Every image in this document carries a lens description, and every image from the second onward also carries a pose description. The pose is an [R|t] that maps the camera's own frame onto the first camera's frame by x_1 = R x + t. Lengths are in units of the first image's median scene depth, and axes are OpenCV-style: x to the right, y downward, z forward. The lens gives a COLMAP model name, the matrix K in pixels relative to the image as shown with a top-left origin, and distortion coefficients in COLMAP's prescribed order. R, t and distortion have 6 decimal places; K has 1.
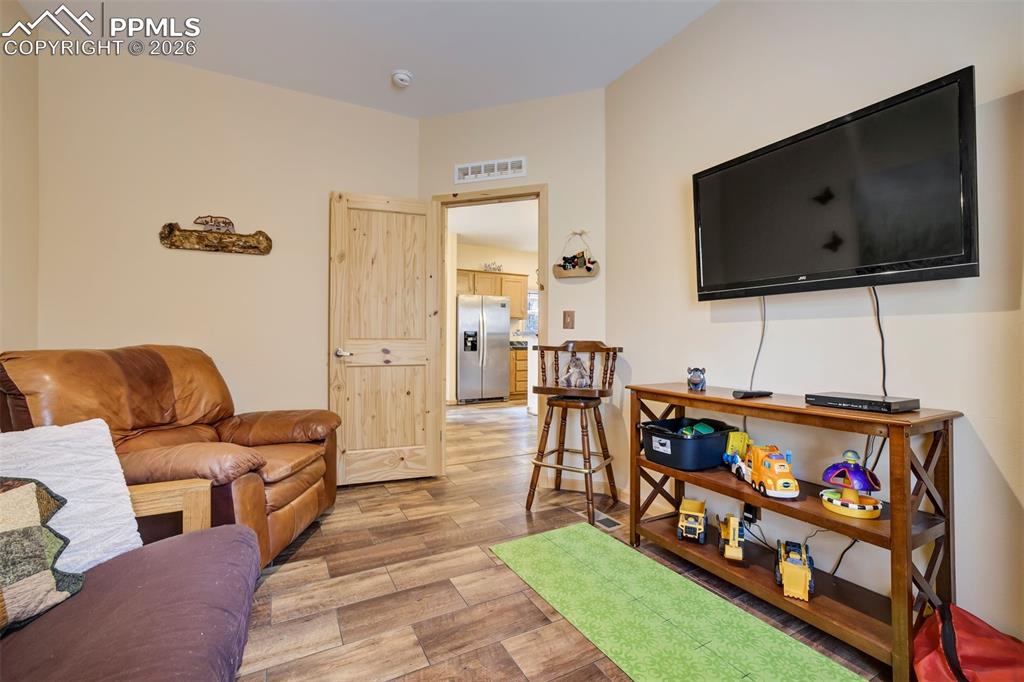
lens RADIAL K [[437.8, 0, 509.5], [0, 437.8, 339.5], [0, 0, 1]] dist [-0.000499, 0.000254]
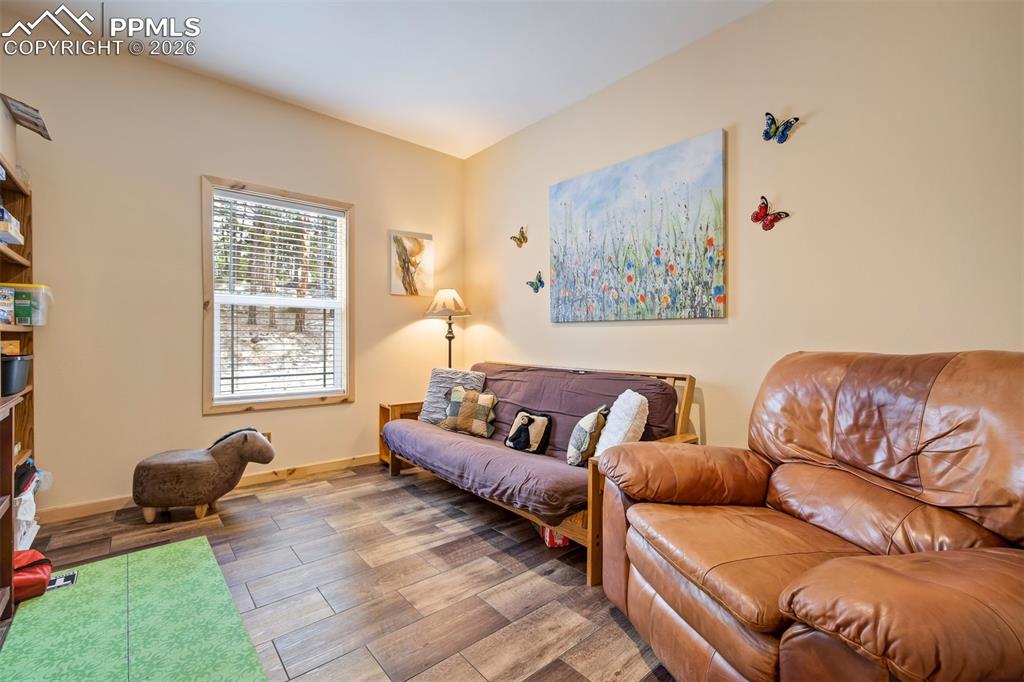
lens RADIAL K [[437.8, 0, 515.4], [0, 437.8, 339.3], [0, 0, 1]] dist [-0.000499, 0.000254]
pose [[-0.973027, 0.000341, -0.230692, -0.180004], [0.000283, 1.000000, 0.000283, -0.001393], [0.230692, 0.000210, -0.973027, 1.882853]]
